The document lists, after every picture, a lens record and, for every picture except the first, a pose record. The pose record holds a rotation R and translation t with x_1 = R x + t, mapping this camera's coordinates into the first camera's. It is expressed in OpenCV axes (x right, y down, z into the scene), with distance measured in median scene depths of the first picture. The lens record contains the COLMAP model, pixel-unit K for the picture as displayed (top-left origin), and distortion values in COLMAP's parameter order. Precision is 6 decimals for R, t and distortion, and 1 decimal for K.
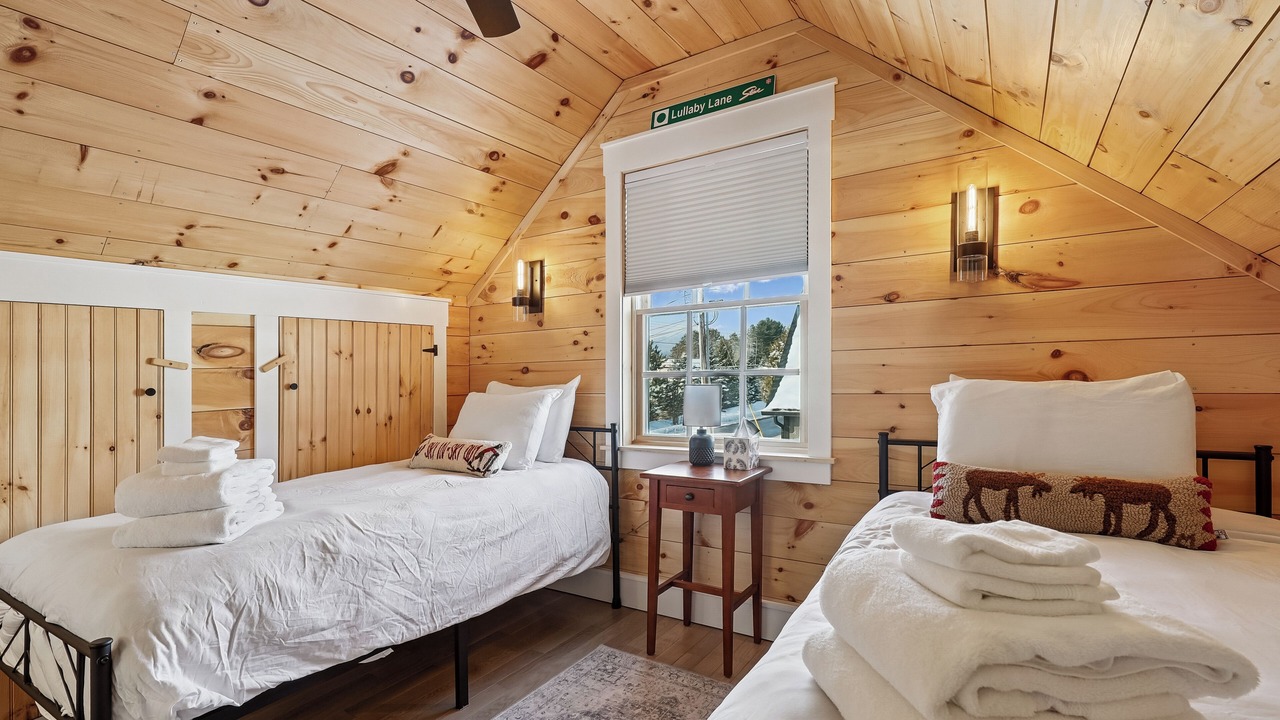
lens RADIAL K [[588.6, 0, 638.5], [0, 588.6, 354.7], [0, 0, 1]] dist [-0.001740, -0.000236]
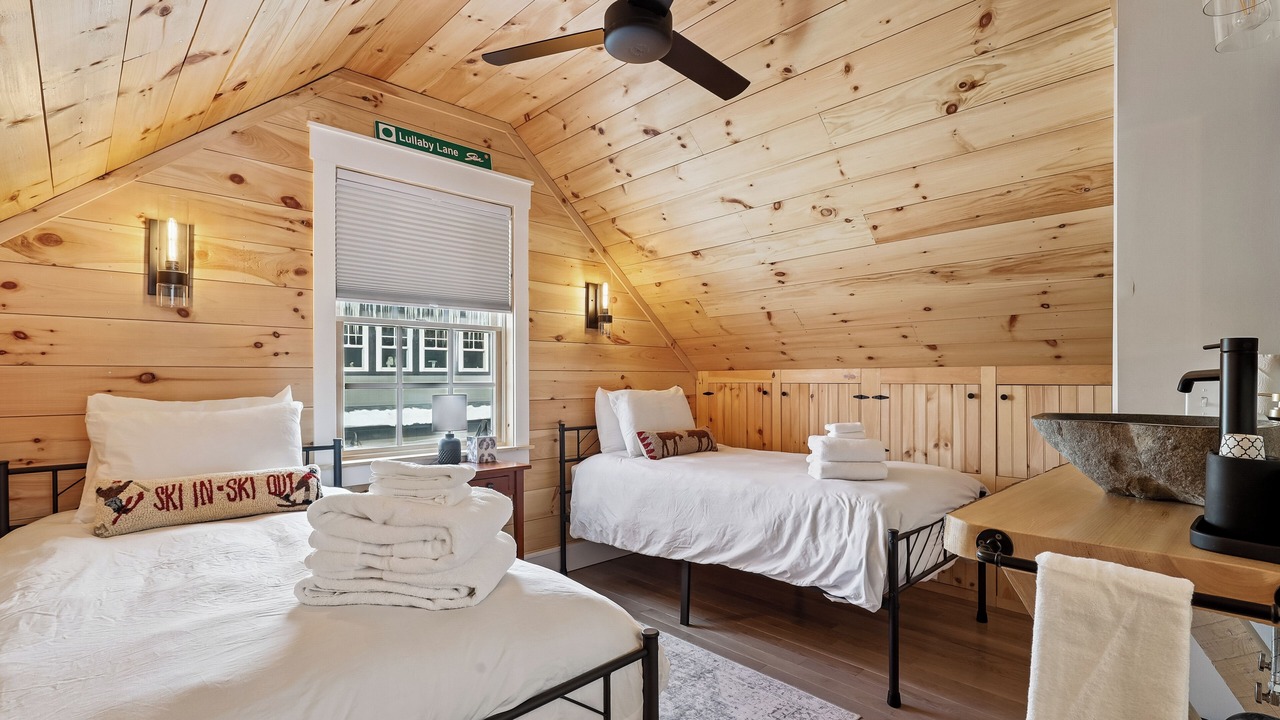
lens RADIAL K [[588.6, 0, 642.2], [0, 588.6, 365.5], [0, 0, 1]] dist [-0.001740, -0.000236]
pose [[0.226699, 0.048924, 0.972735, -0.877849], [-0.027438, 0.998662, -0.043833, 0.032186], [-0.973578, -0.016753, 0.227738, 0.355915]]
